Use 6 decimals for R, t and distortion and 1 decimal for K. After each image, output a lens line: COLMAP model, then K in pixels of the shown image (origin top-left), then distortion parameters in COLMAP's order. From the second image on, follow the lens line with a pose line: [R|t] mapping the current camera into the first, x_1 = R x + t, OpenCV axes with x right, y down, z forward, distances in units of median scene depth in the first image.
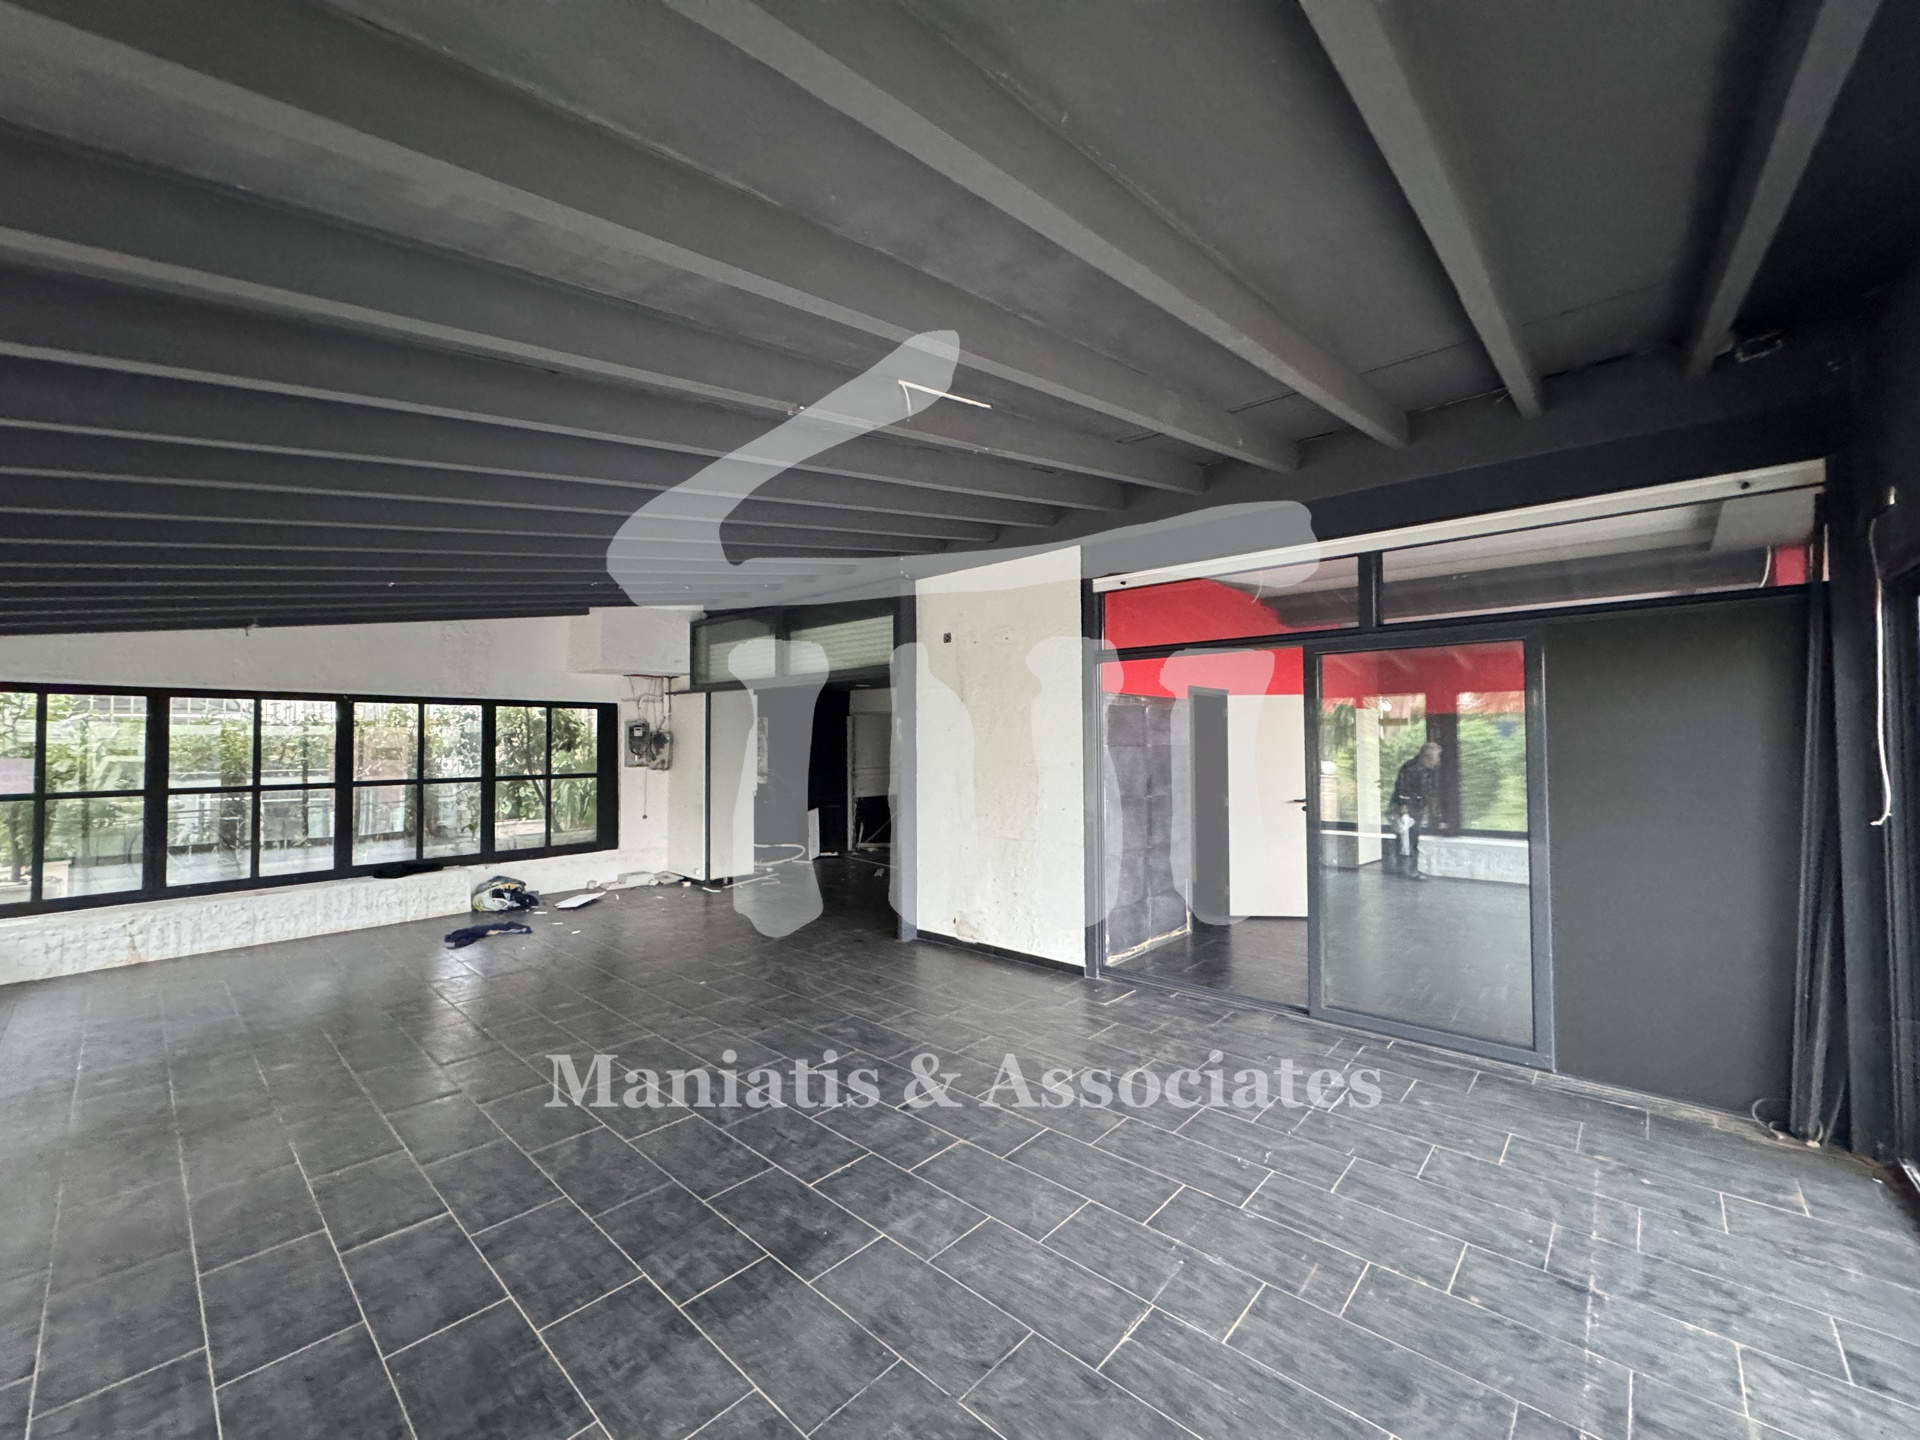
lens RADIAL K [[763.3, 0, 961.5], [0, 763.3, 721.1], [0, 0, 1]] dist [-0.001811, 0.000439]
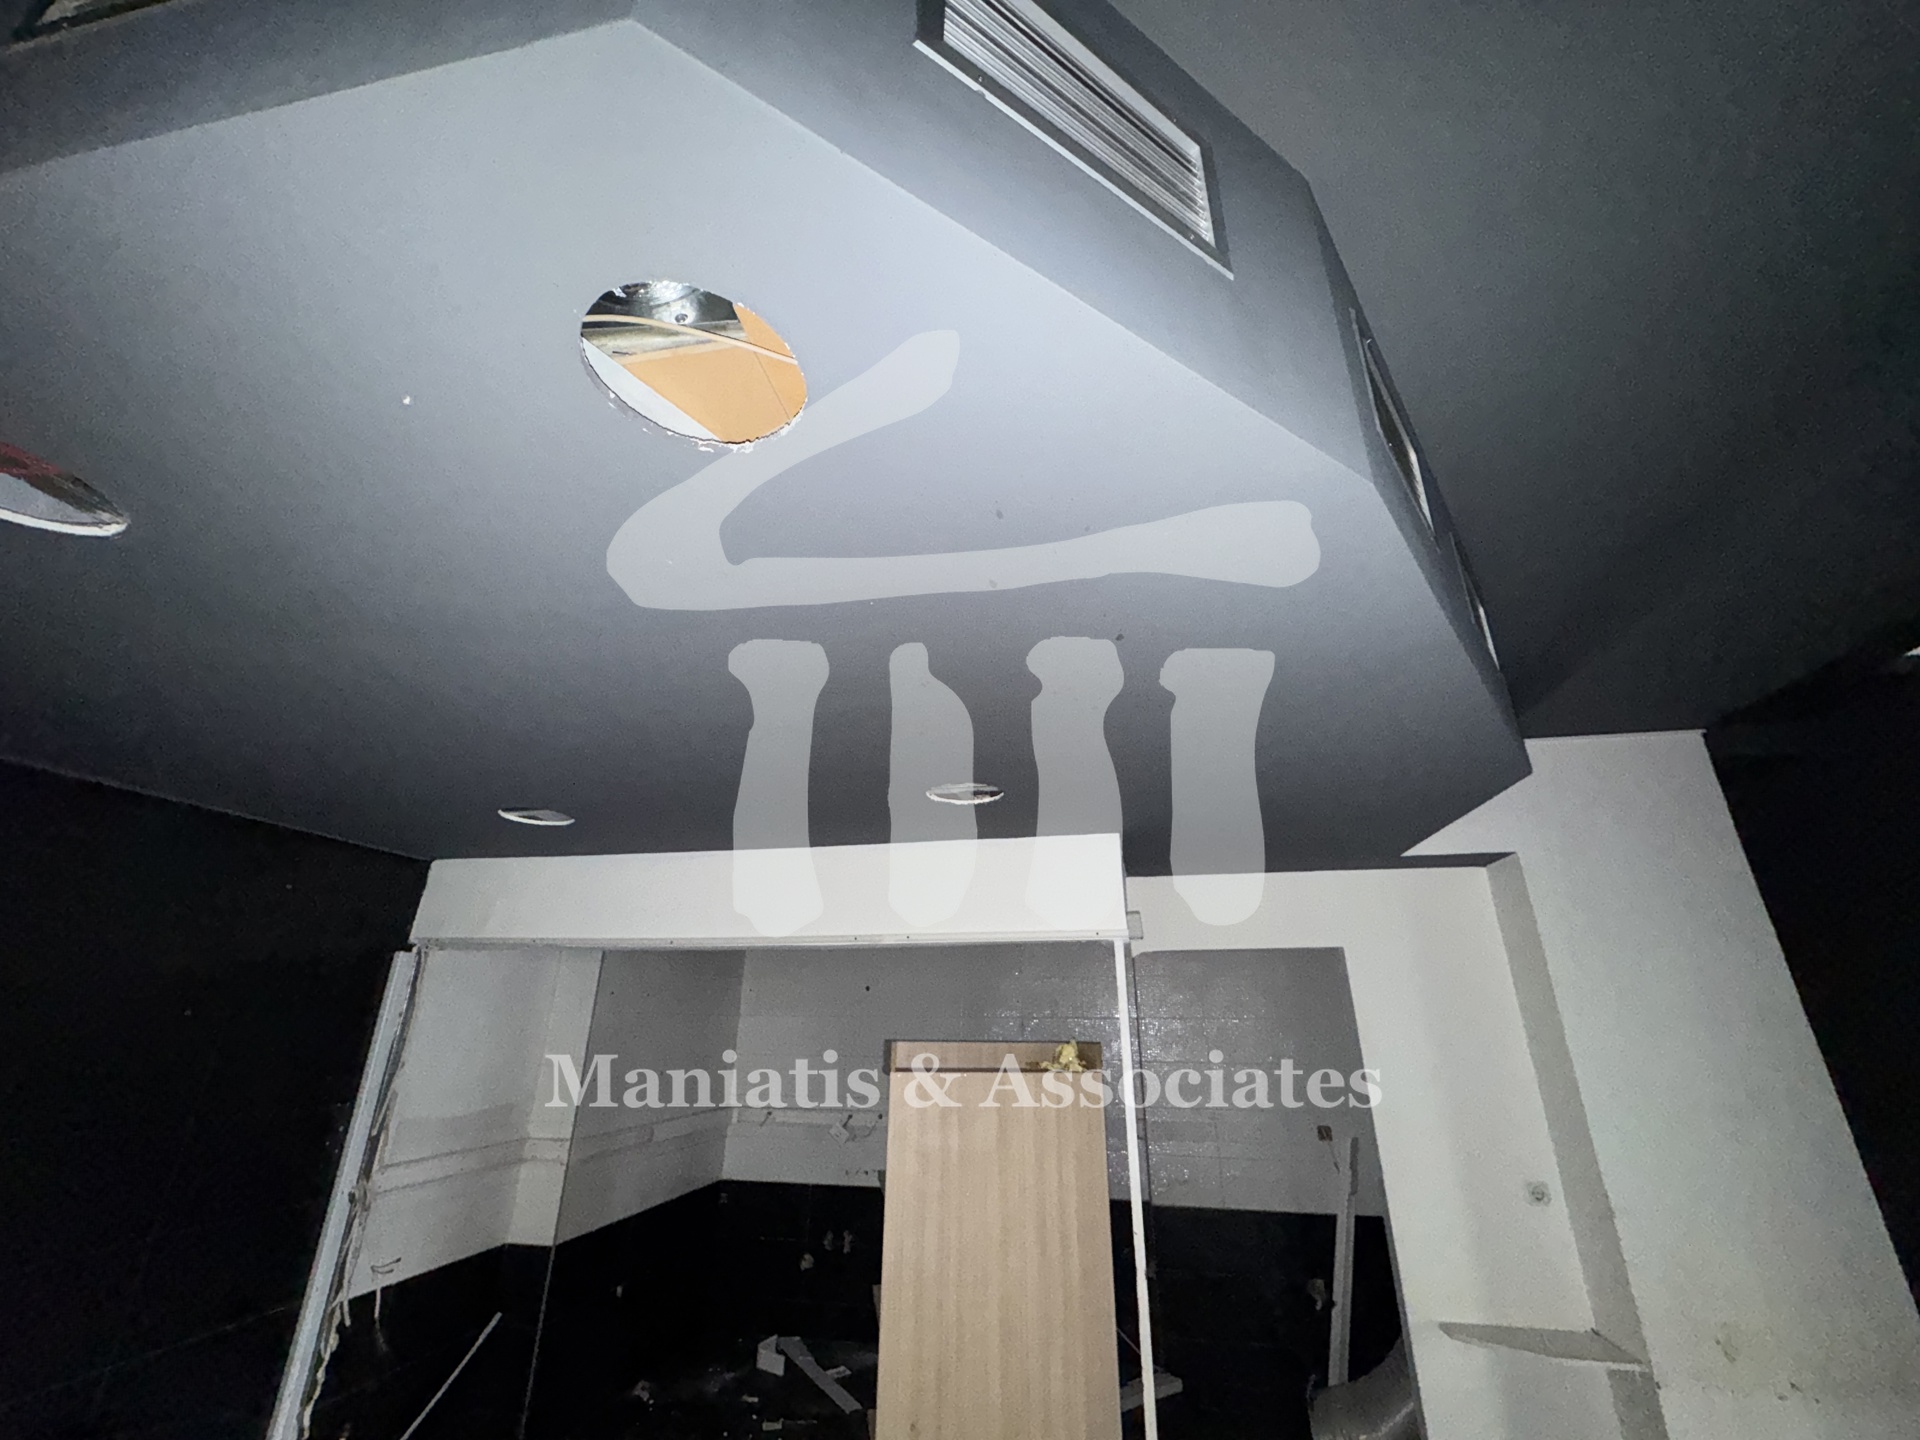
lens RADIAL K [[763.3, 0, 961.5], [0, 763.3, 721.1], [0, 0, 1]] dist [-0.001811, 0.000439]
pose [[0.857161, 0.202374, 0.473625, -0.364086], [-0.026038, 0.935423, -0.352570, 0.021434], [-0.514391, 0.289877, 0.807077, 1.939263]]
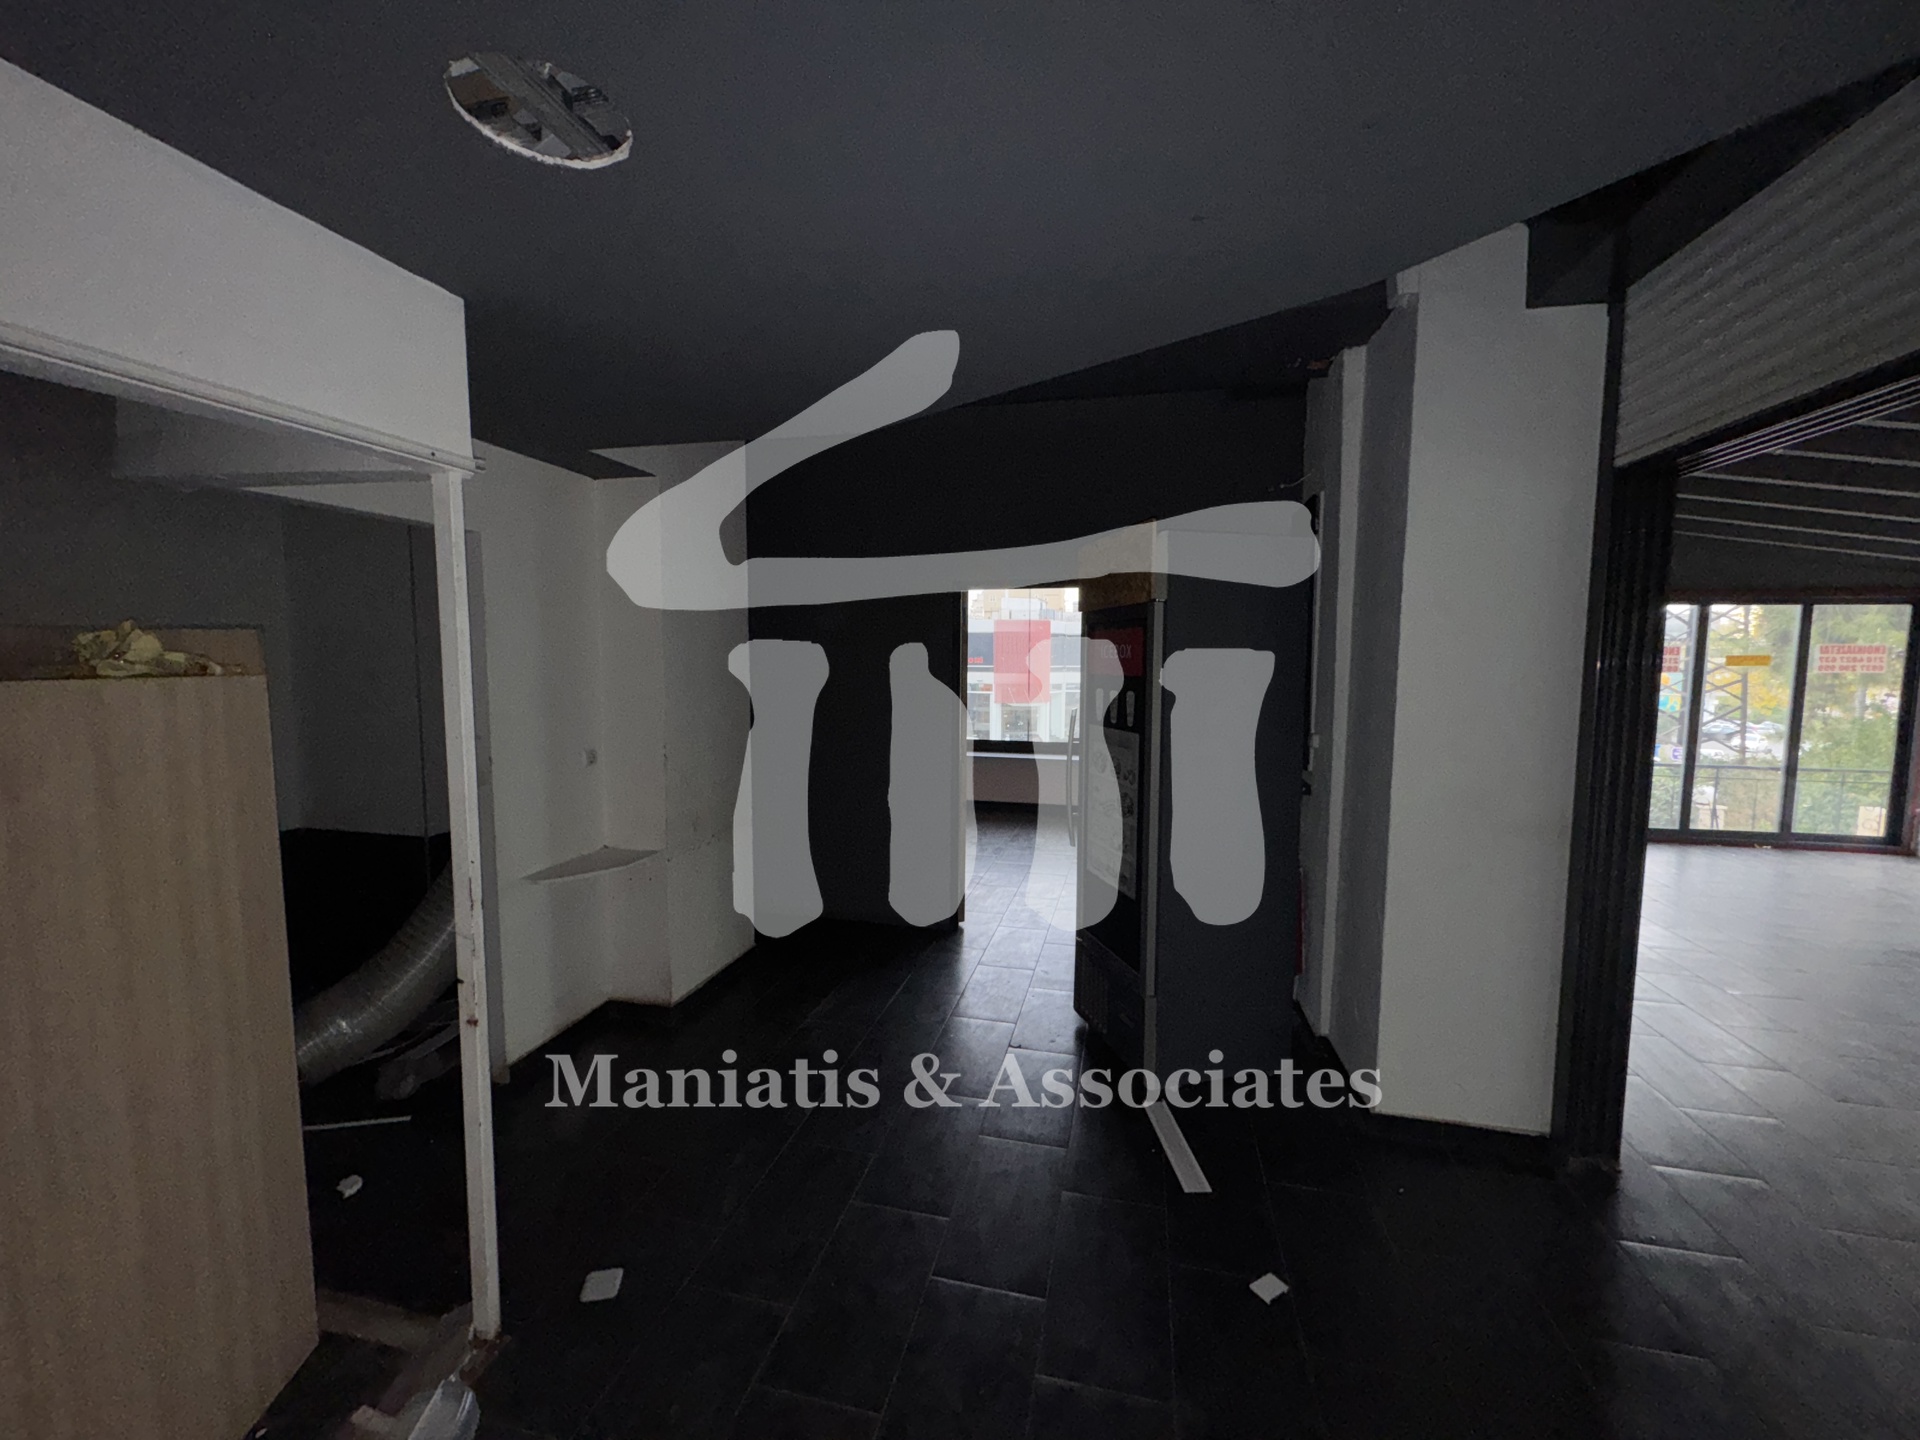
lens RADIAL K [[763.3, 0, 961.5], [0, 763.3, 721.1], [0, 0, 1]] dist [-0.001811, 0.000439]
pose [[-0.488818, -0.072875, 0.869337, -0.403674], [-0.026744, 0.997288, 0.068563, 0.062661], [-0.871976, 0.010266, -0.489441, 2.438290]]
